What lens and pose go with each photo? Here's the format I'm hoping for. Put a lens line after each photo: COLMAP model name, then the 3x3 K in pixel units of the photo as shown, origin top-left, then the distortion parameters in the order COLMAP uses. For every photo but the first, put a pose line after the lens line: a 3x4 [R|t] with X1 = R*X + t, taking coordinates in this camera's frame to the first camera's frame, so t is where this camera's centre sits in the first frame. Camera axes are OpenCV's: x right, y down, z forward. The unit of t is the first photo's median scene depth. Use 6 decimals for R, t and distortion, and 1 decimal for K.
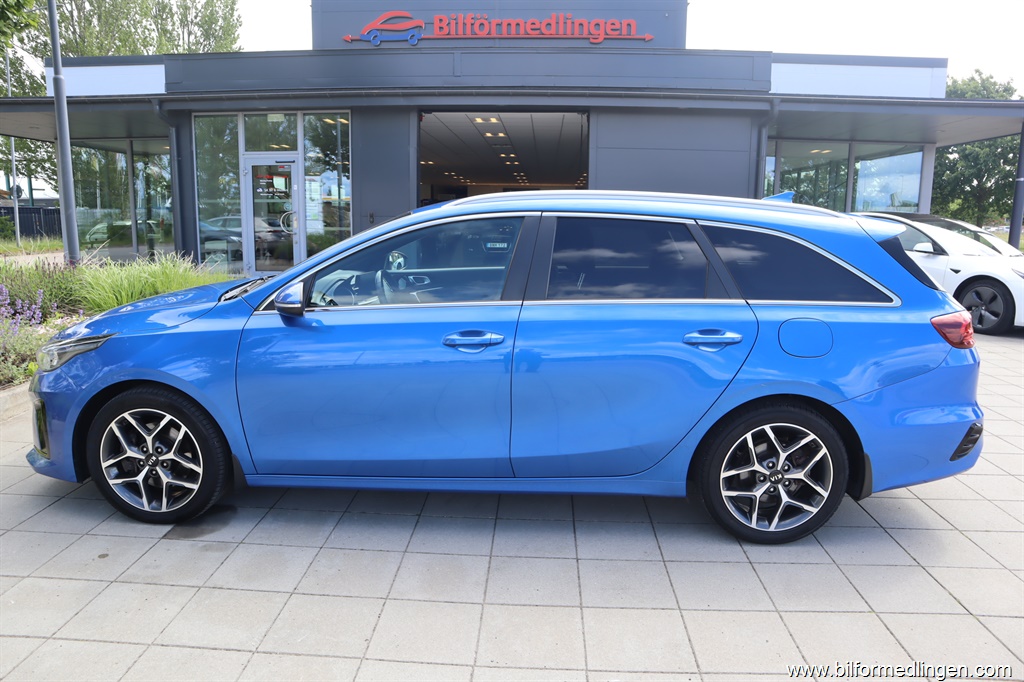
lens RADIAL K [[709.7, 0, 512.0], [0, 709.7, 341.0], [0, 0, 1]] dist [-0.127160, 0.106797]
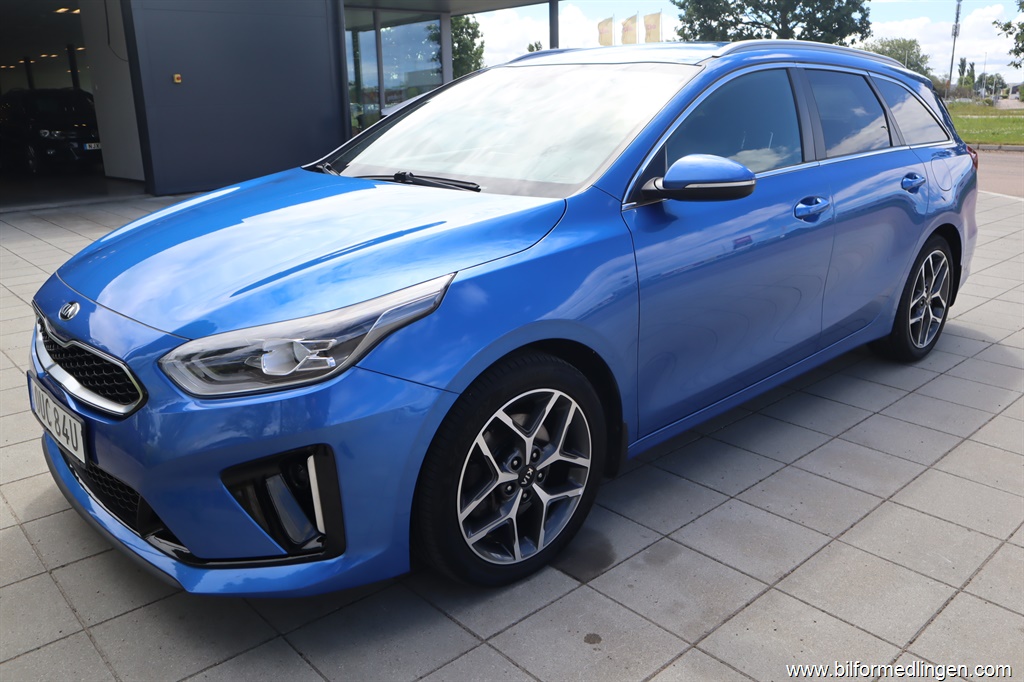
lens RADIAL K [[811.6, 0, 512.0], [0, 811.6, 341.0], [0, 0, 1]] dist [-0.053462, 0.000318]
pose [[0.703216, -0.225430, 0.674291, -0.986674], [0.146173, 0.973983, 0.173181, -0.064916], [-0.695788, -0.023220, 0.717872, 0.512516]]
